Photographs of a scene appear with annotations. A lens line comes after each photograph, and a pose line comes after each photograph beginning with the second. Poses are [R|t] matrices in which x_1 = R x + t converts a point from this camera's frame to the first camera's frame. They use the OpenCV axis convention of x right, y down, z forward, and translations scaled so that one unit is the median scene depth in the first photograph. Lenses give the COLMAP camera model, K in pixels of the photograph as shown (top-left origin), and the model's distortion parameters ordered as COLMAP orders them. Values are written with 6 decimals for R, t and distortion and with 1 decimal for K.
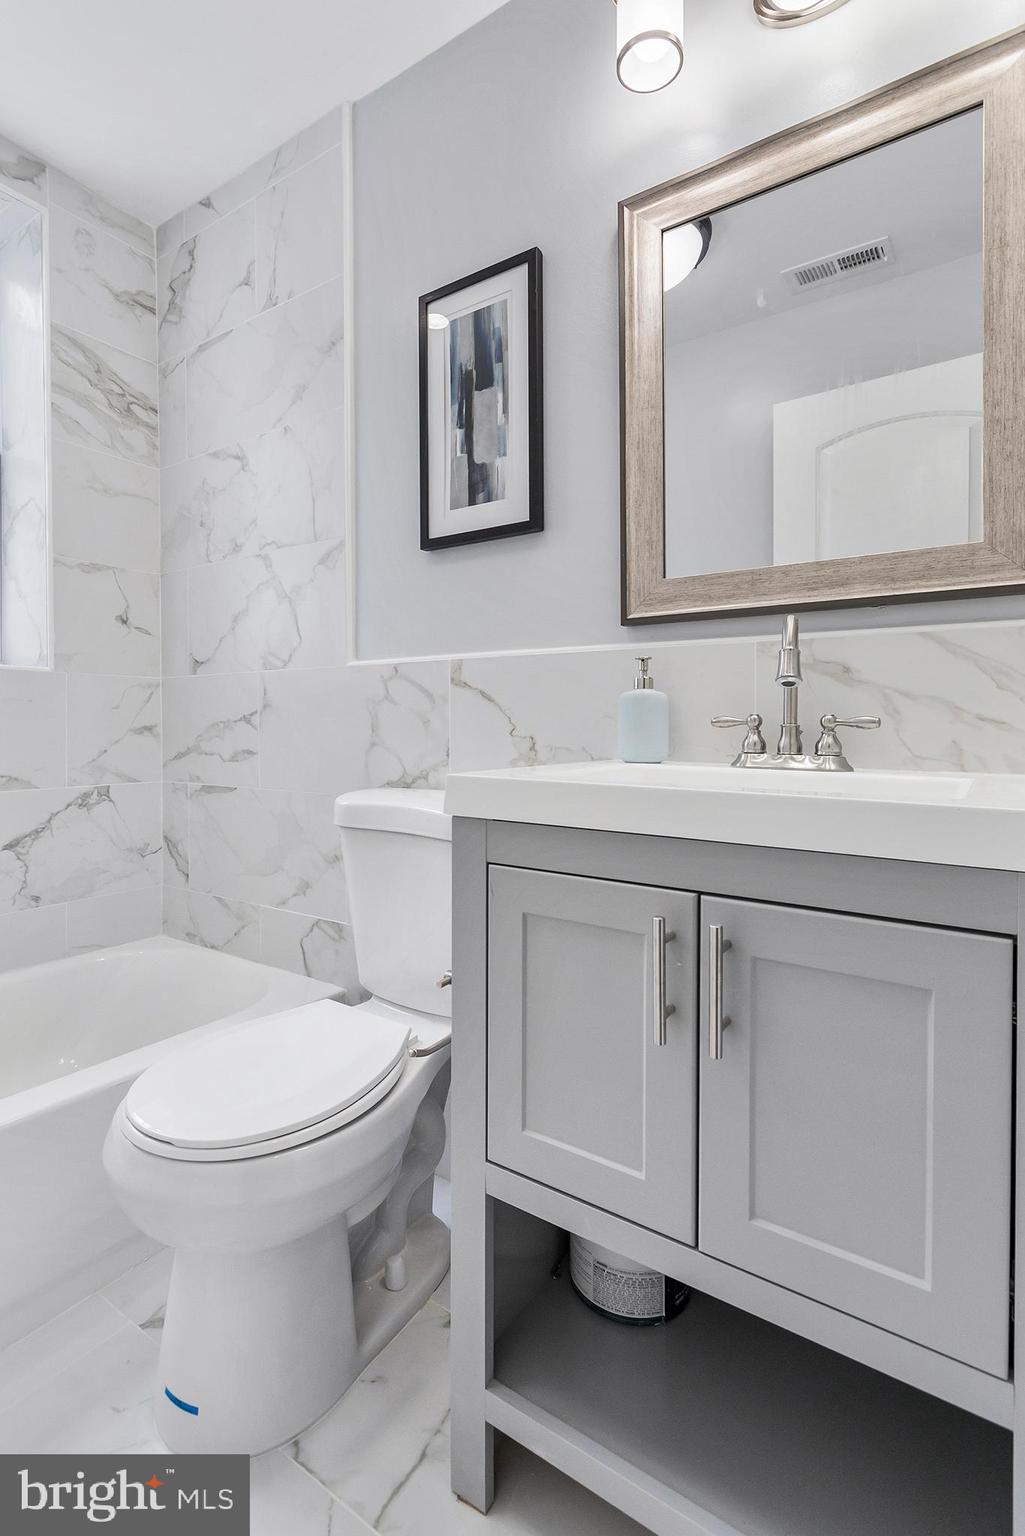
lens RADIAL K [[726.6, 0, 514.3], [0, 726.6, 762.6], [0, 0, 1]] dist [0.005226, -0.000057]
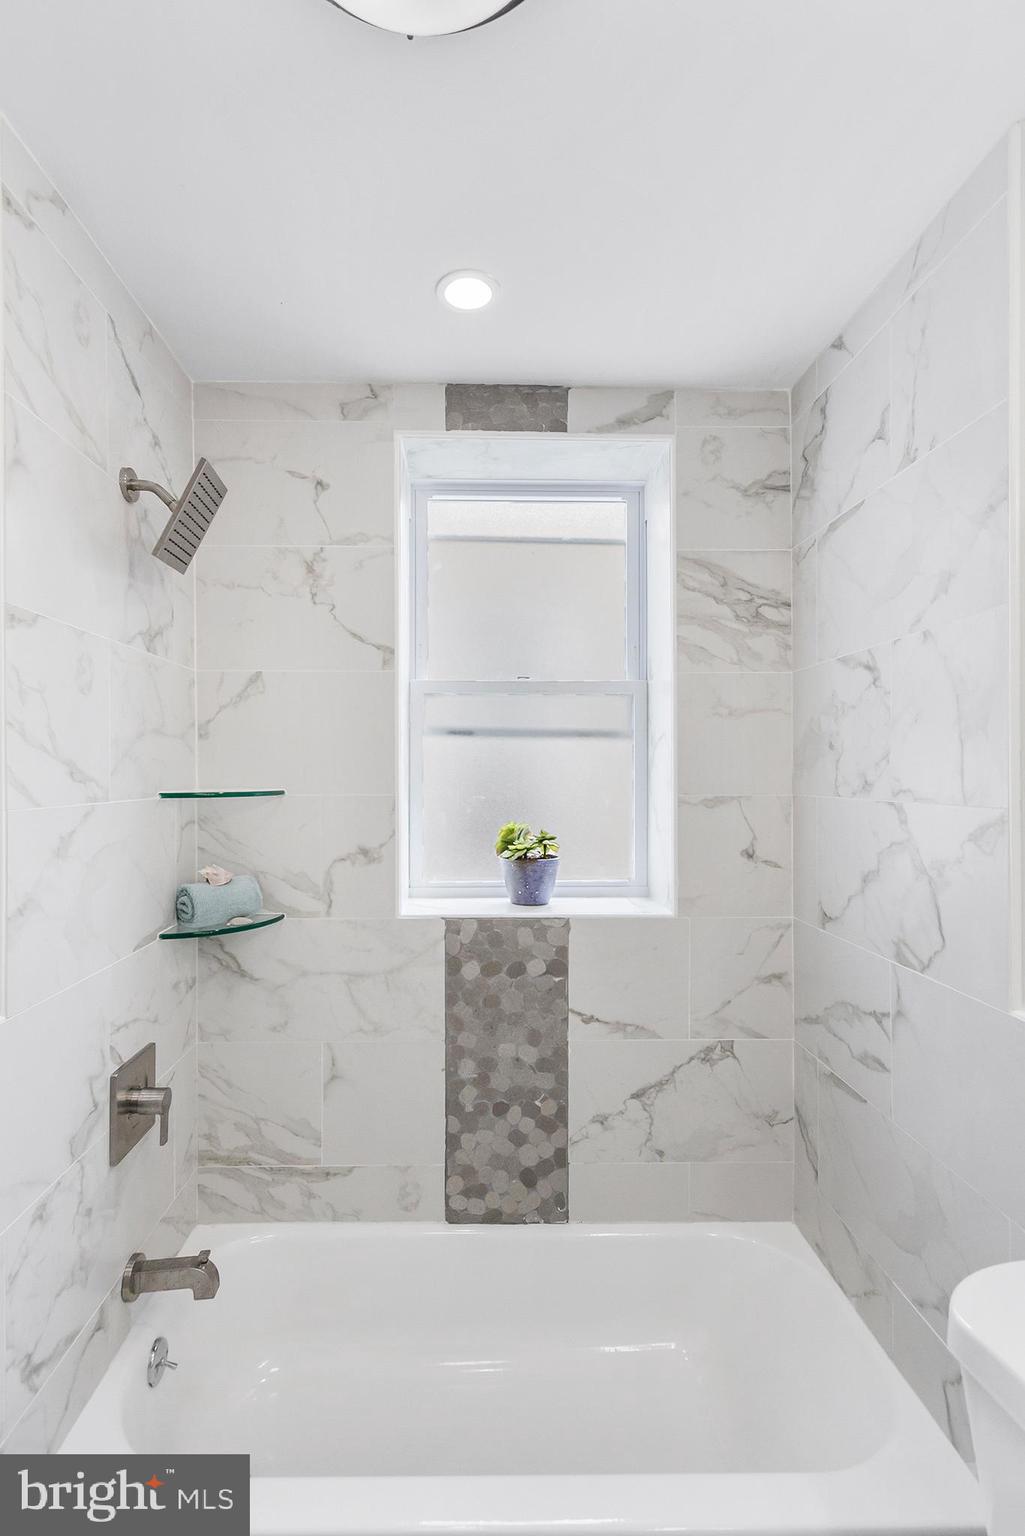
lens RADIAL K [[776.4, 0, 522.9], [0, 776.4, 773.7], [0, 0, 1]] dist [0.021515, 0.000294]
pose [[0.588973, 0.009369, -0.808098, 0.056519], [-0.016997, 0.999855, -0.000796, -0.296150], [0.807974, 0.014204, 0.589047, 0.238641]]
